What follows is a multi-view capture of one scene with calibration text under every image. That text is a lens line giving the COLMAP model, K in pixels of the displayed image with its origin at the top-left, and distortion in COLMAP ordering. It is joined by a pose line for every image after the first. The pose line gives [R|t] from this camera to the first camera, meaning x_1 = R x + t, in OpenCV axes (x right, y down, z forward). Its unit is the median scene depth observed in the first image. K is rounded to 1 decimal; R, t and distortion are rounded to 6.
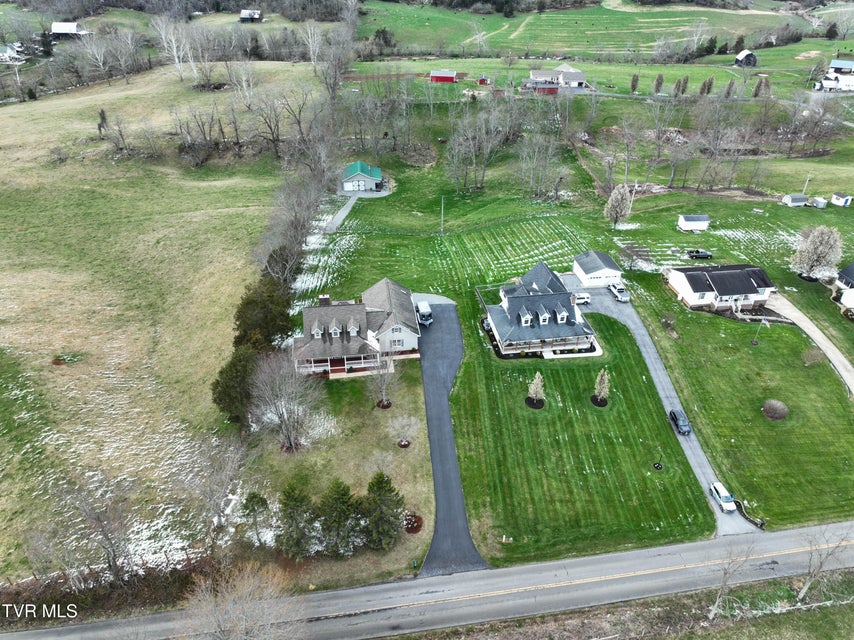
lens RADIAL K [[609.7, 0, 435.8], [0, 609.7, 321.5], [0, 0, 1]] dist [-0.011300, 0.042772]
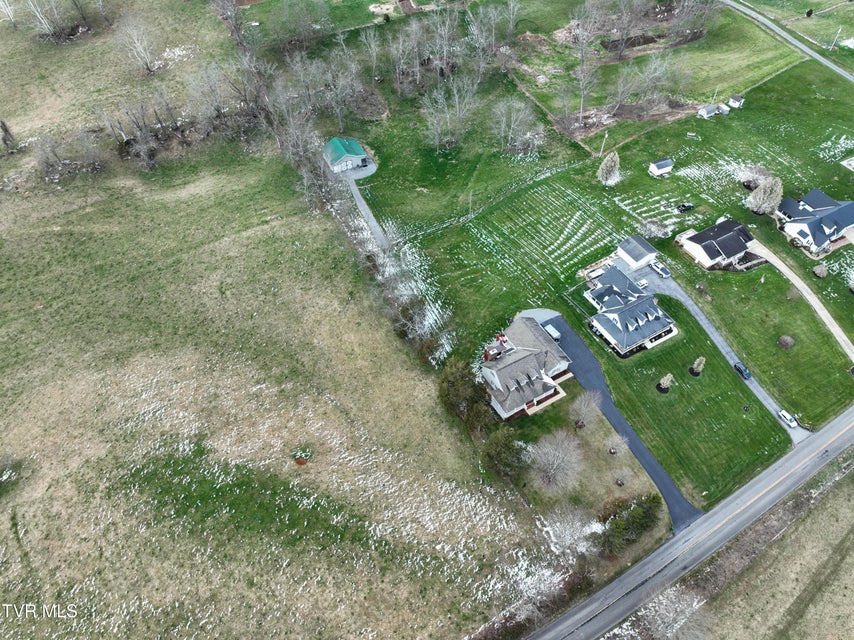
lens RADIAL K [[609.7, 0, 435.8], [0, 609.7, 321.5], [0, 0, 1]] dist [-0.011300, 0.042772]
pose [[0.927352, -0.291914, 0.234103, -0.537400], [0.204263, 0.919106, 0.336928, -0.520283], [-0.313520, -0.264633, 0.911962, -0.125428]]
